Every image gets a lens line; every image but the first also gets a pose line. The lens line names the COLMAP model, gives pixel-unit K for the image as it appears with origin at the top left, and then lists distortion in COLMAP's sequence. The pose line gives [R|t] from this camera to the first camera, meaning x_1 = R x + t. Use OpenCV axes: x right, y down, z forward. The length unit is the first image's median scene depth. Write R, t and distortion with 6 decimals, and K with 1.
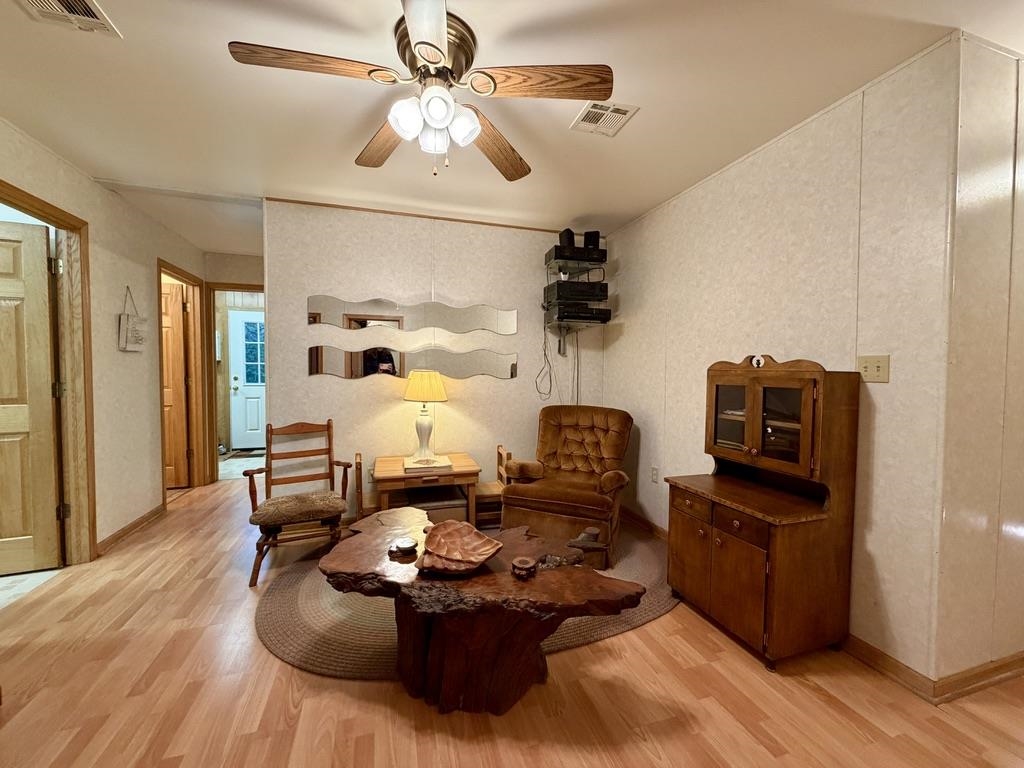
lens RADIAL K [[409.5, 0, 509.5], [0, 409.5, 386.2], [0, 0, 1]] dist [0.000373, 0.000038]
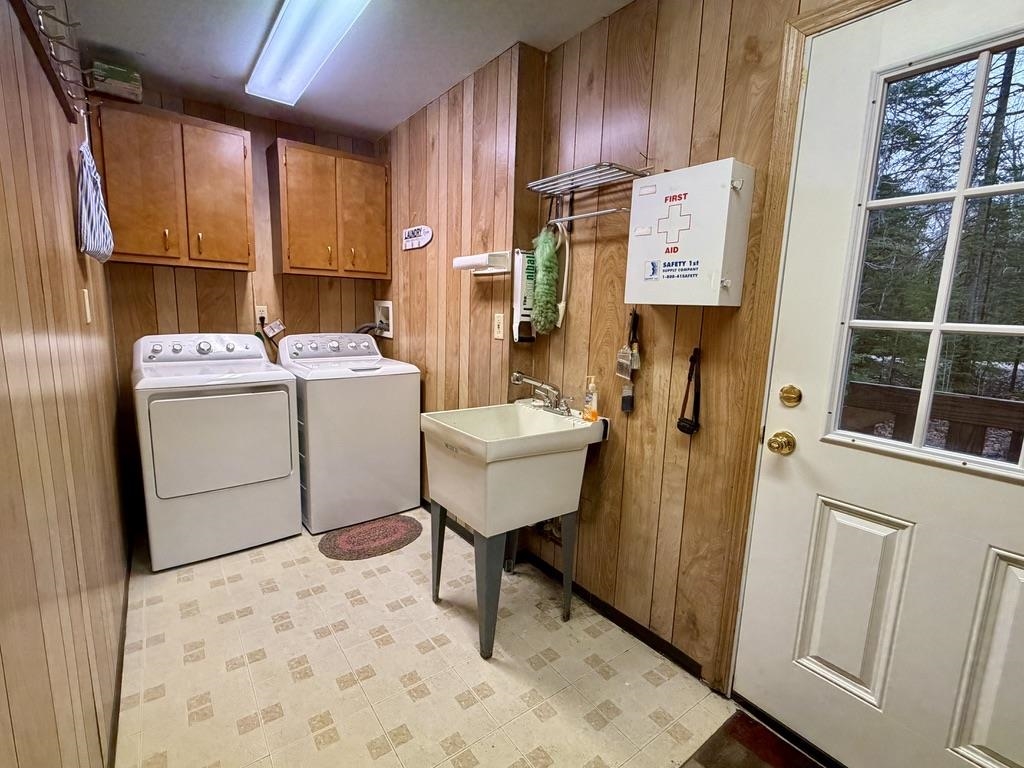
lens RADIAL K [[469.6, 0, 511.1], [0, 469.6, 382.5], [0, 0, 1]] dist [-0.000065, -0.000002]
pose [[0.339870, 0.155433, -0.927539, -0.501189], [-0.066710, 0.987748, 0.141079, -0.048881], [0.938103, 0.013927, 0.346075, 0.789027]]
